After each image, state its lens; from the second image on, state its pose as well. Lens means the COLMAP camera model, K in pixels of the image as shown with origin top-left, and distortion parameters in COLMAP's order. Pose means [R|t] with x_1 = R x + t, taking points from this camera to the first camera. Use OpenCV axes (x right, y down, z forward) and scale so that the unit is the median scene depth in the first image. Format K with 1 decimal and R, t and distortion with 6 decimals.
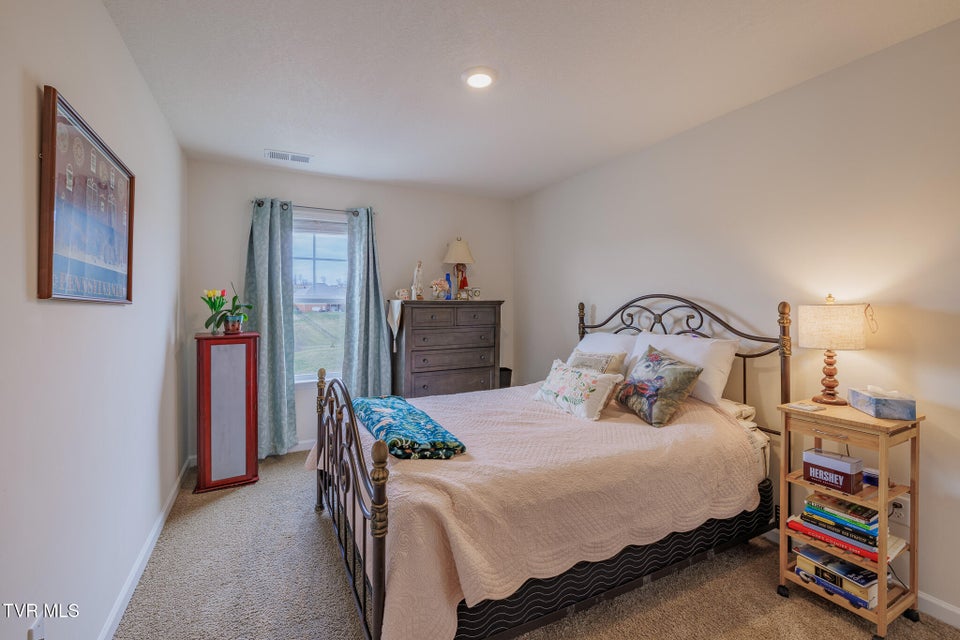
lens RADIAL K [[402.9, 0, 470.2], [0, 402.9, 313.4], [0, 0, 1]] dist [-0.003182, 0.001350]
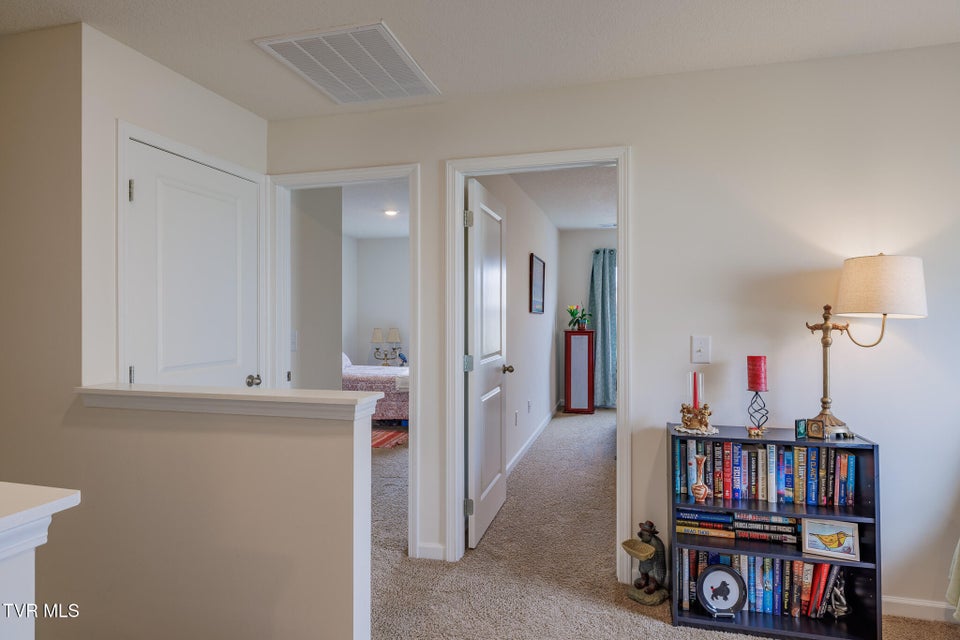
lens RADIAL K [[552.1, 0, 477.8], [0, 552.1, 318.1], [0, 0, 1]] dist [-0.003285, -0.000542]
pose [[0.733877, -0.000960, -0.679282, 0.733350], [-0.008913, 0.999899, -0.011042, 0.029171], [0.679224, 0.014157, 0.733795, -1.109164]]
